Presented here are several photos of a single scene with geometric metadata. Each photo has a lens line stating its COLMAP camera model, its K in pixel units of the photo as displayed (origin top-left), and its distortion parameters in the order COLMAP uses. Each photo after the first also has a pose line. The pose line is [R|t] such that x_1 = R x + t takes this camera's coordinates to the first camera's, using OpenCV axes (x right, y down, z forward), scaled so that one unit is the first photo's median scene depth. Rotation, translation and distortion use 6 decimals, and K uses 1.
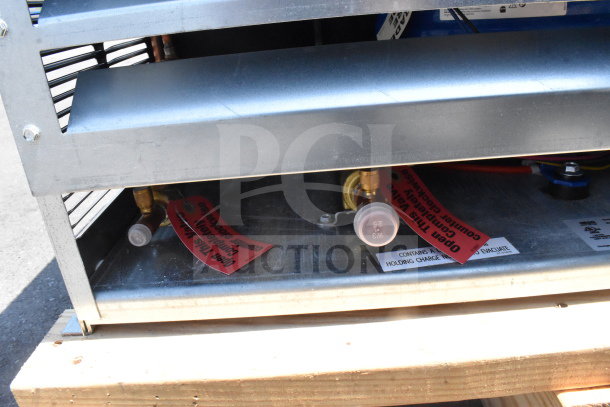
lens RADIAL K [[456.2, 0, 305.0], [0, 456.2, 203.5], [0, 0, 1]] dist [-0.062025, -0.001485]
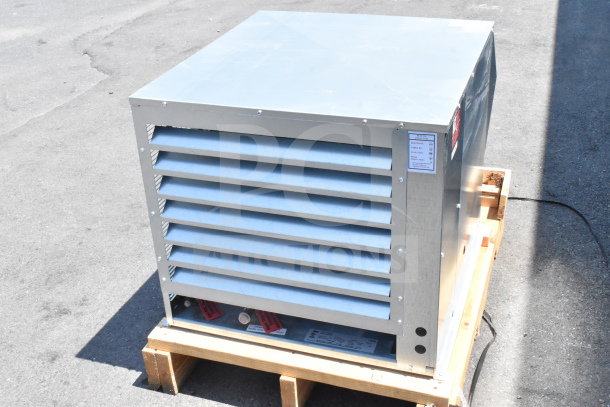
lens RADIAL K [[750.0, 0, 305.0], [0, 750.0, 203.5], [0, 0, 1]] dist [-0.010149, -0.005720]
pose [[0.940801, 0.197216, -0.275680, 1.903767], [-0.170027, 0.978165, 0.119515, -1.505215], [0.293231, -0.065567, 0.953791, -4.137671]]
